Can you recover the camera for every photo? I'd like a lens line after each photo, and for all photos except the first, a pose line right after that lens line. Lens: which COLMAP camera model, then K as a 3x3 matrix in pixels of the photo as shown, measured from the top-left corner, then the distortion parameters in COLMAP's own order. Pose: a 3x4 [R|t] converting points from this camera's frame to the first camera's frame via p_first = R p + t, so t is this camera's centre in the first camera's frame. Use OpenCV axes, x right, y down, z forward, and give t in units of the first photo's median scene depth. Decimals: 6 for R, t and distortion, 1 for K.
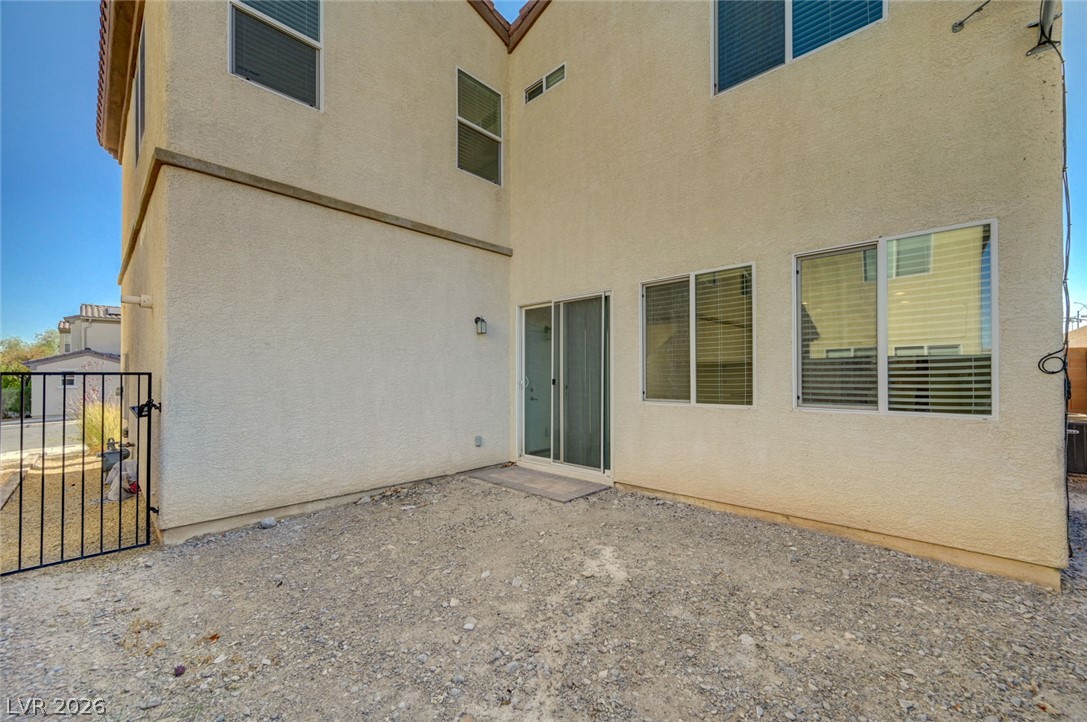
lens RADIAL K [[429.1, 0, 544.2], [0, 429.1, 374.3], [0, 0, 1]] dist [0.001700, 0.000094]
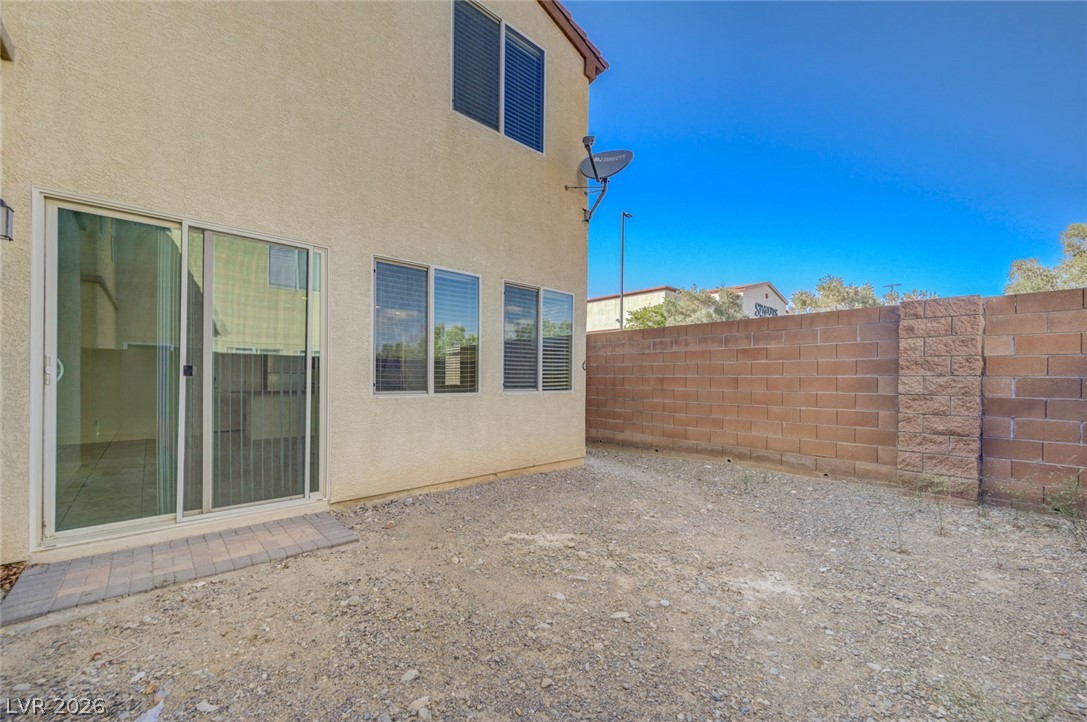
lens RADIAL K [[428.3, 0, 550.1], [0, 428.3, 381.0], [0, 0, 1]] dist [0.002046, 0.000153]
pose [[0.059303, -0.003295, 0.998235, -0.745394], [-0.013518, 0.999900, 0.004103, 0.033446], [-0.998148, -0.013738, 0.059253, 0.748640]]
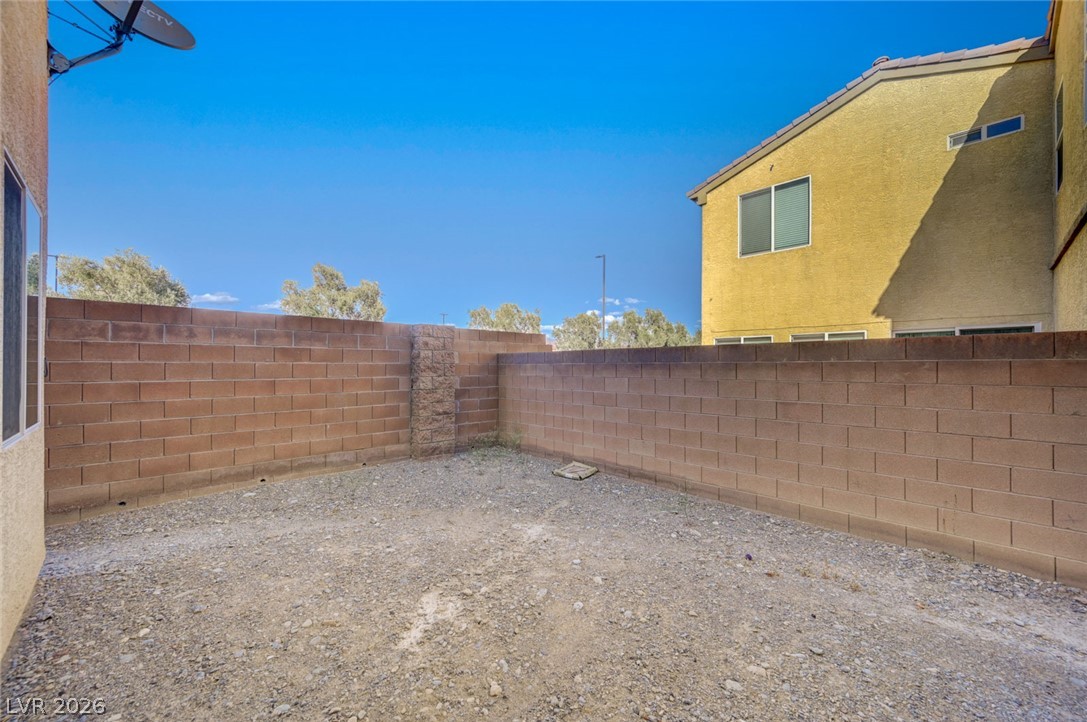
lens RADIAL K [[429.1, 0, 544.2], [0, 429.1, 374.3], [0, 0, 1]] dist [0.001700, 0.000094]
pose [[-0.999206, 0.003465, 0.039701, -0.078910], [0.003882, 0.999938, 0.010425, -0.010665], [-0.039663, 0.010571, -0.999157, 1.440096]]
